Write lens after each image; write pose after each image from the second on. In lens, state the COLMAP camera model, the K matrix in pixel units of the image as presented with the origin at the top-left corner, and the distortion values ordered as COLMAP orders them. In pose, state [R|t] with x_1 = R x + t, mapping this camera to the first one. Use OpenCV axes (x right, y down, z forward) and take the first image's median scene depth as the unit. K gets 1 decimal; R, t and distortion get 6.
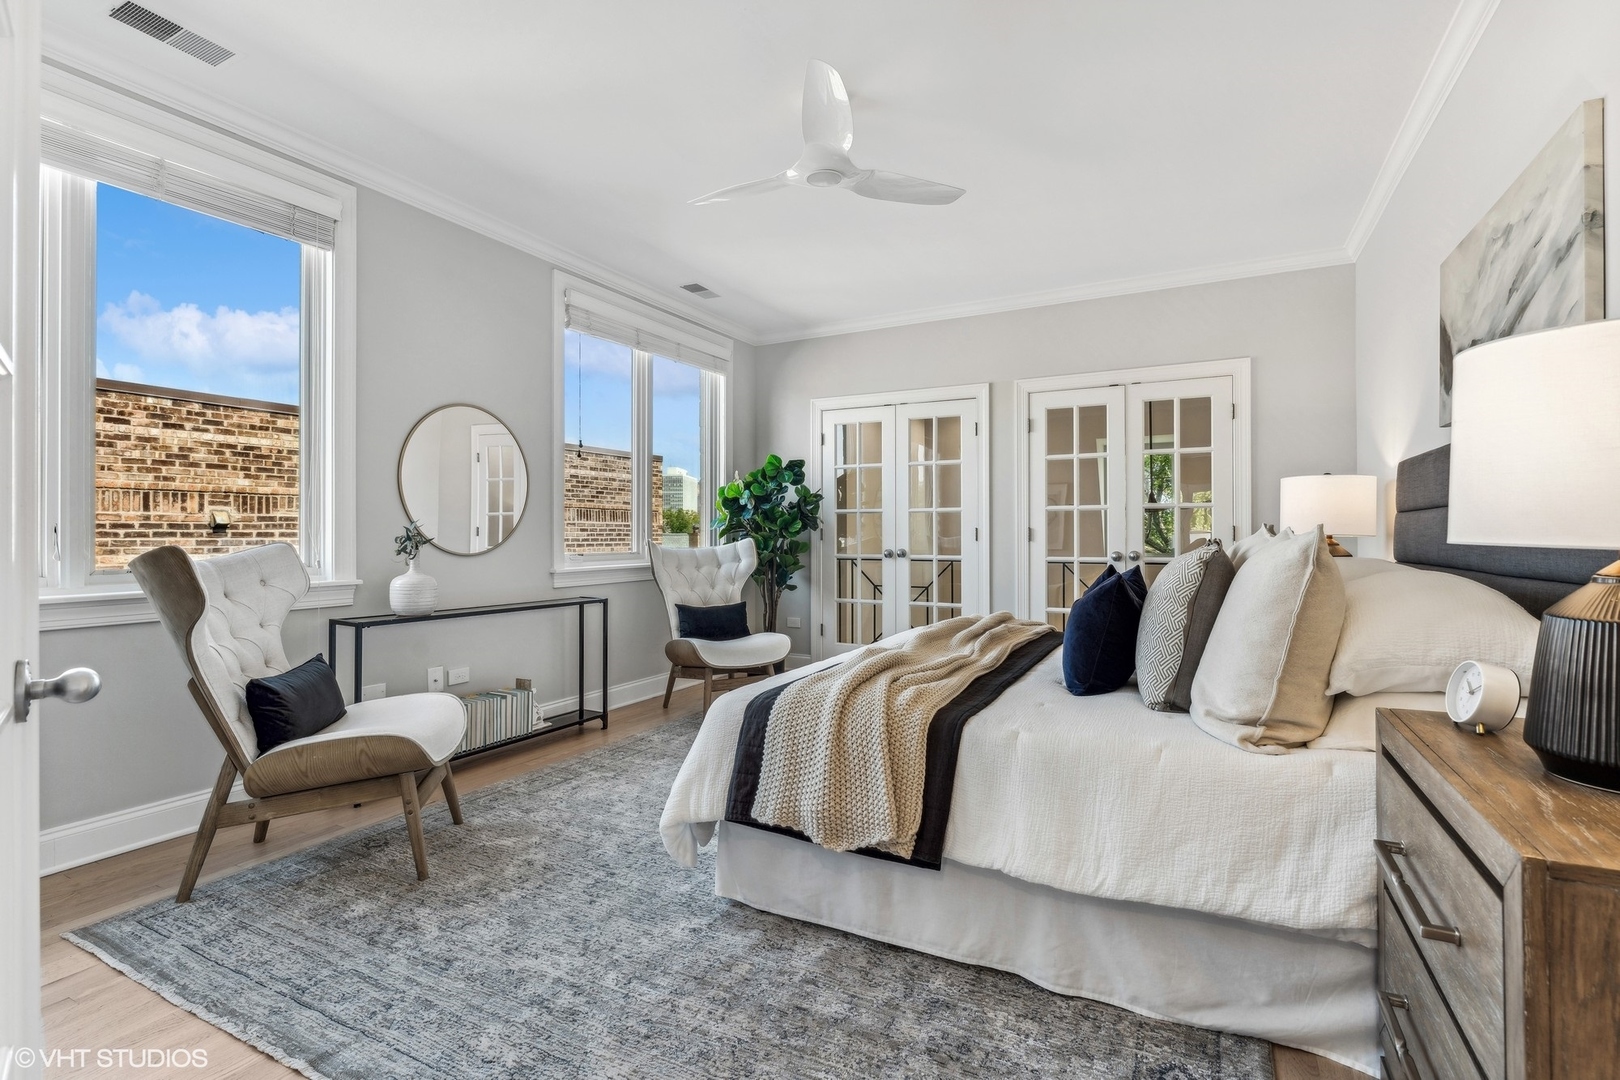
lens RADIAL K [[765.5, 0, 810.0], [0, 765.5, 540.0], [0, 0, 1]] dist [-0.000681, 0.000071]
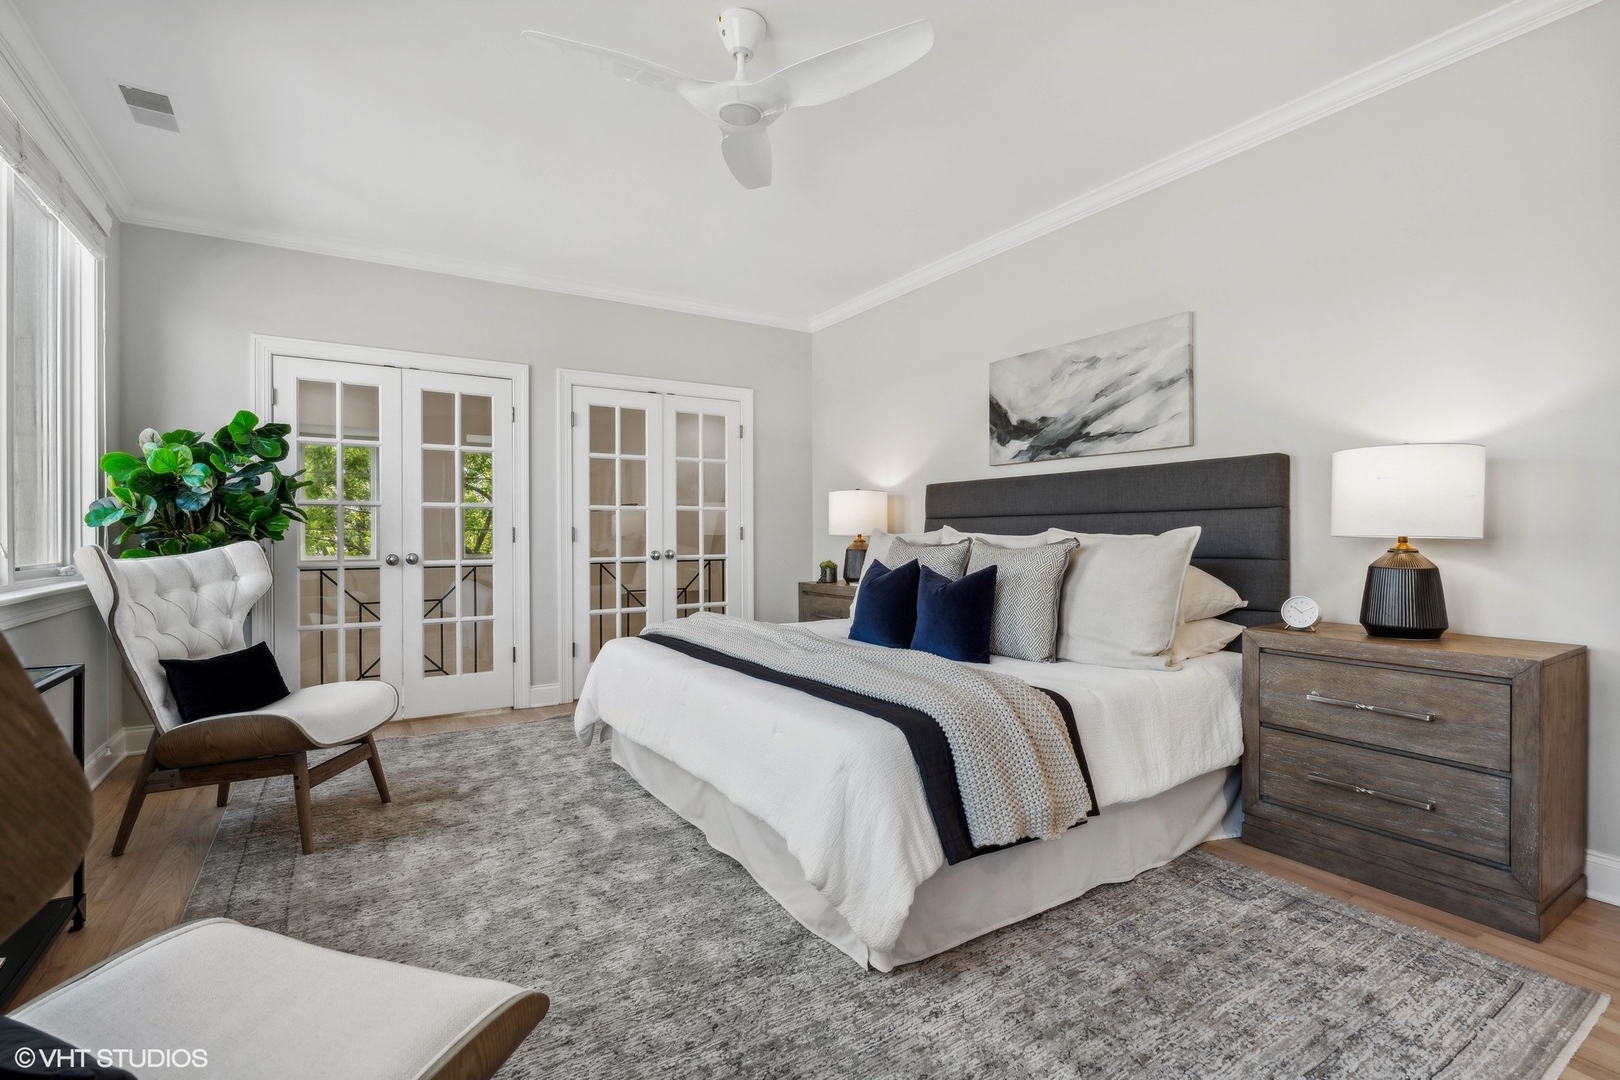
lens RADIAL K [[753.3, 0, 806.9], [0, 753.3, 536.2], [0, 0, 1]] dist [-0.000931, 0.000226]
pose [[0.500588, -0.001070, 0.865685, -0.380995], [0.008444, 0.999958, -0.003647, 0.000306], [-0.865645, 0.009136, 0.500576, 0.294152]]
